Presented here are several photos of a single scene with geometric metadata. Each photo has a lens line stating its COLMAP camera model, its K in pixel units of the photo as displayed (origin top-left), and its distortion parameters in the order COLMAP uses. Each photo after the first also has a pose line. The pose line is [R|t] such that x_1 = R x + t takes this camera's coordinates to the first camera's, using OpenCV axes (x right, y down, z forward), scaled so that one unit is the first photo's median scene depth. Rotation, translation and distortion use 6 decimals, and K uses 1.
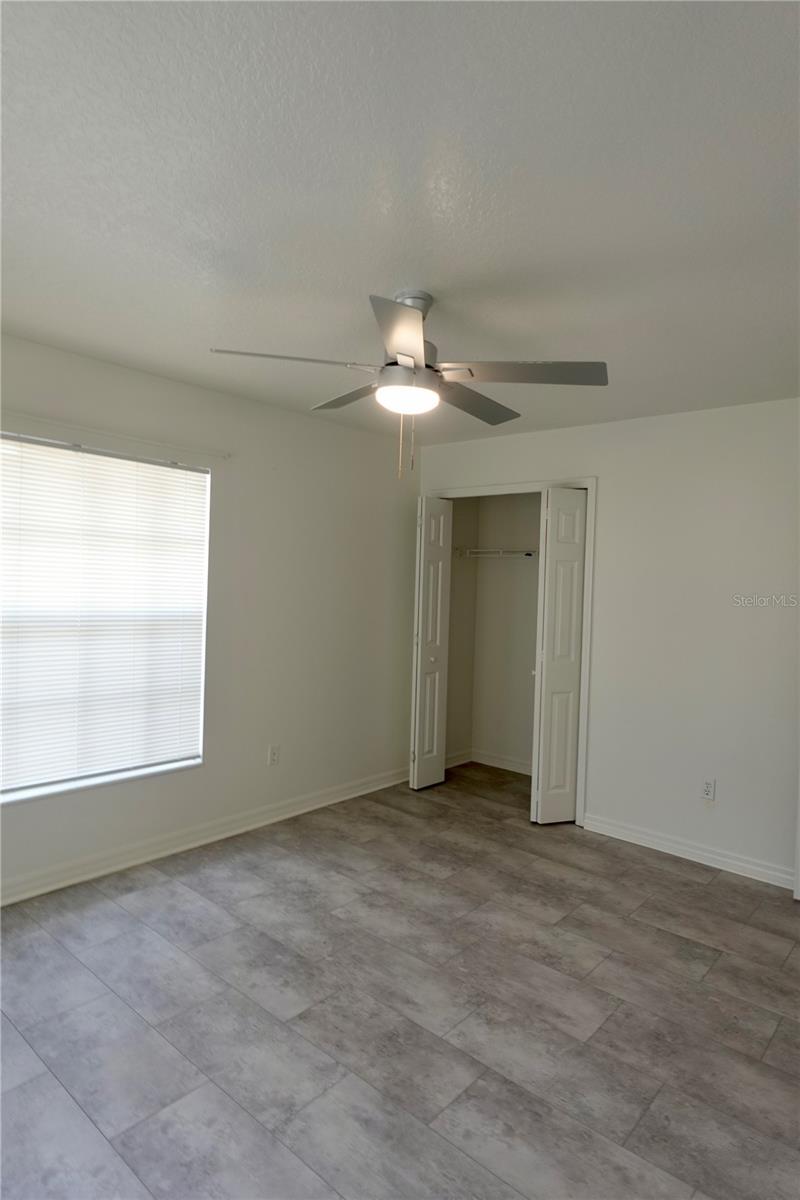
lens RADIAL K [[677.9, 0, 400.0], [0, 677.9, 600.0], [0, 0, 1]] dist [0.001495, -0.002000]
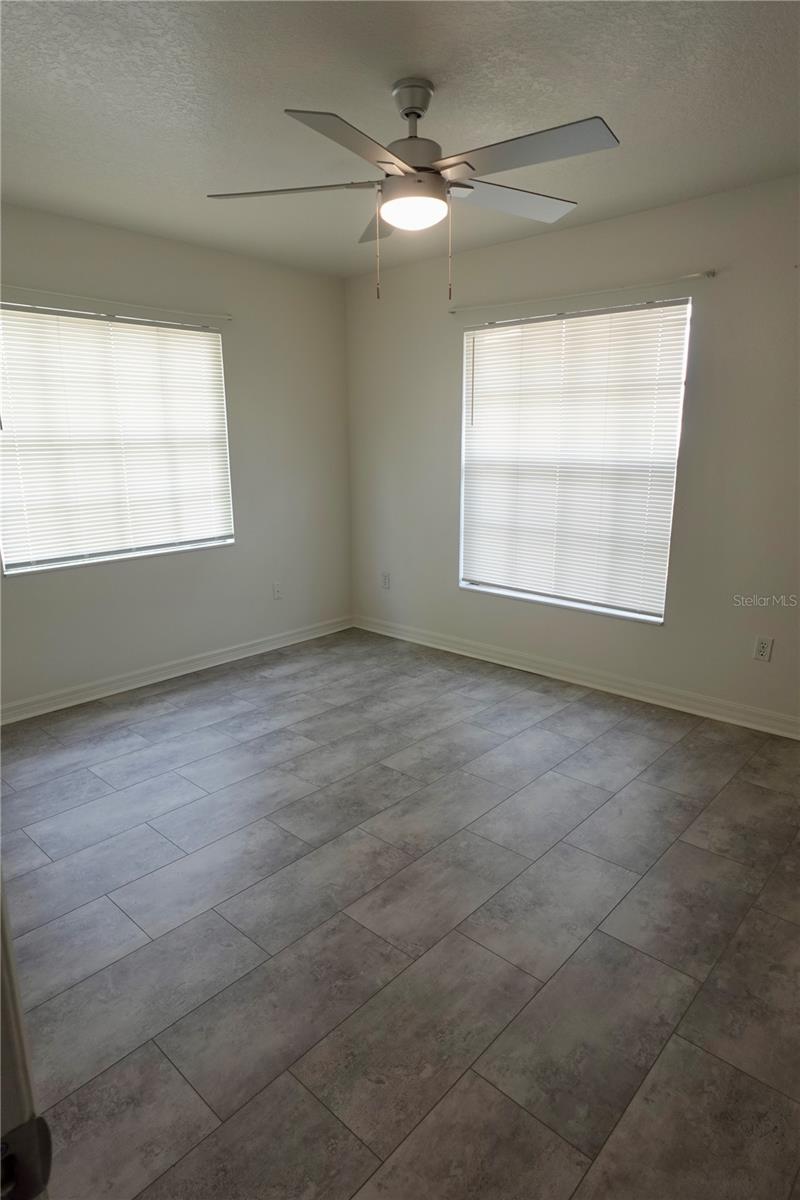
lens RADIAL K [[677.9, 0, 400.0], [0, 677.9, 600.0], [0, 0, 1]] dist [0.001495, -0.002000]
pose [[-0.026321, 0.194619, -0.980526, 0.863023], [-0.022300, 0.980507, 0.195214, 0.037456], [0.999405, 0.027004, -0.021468, 0.851913]]
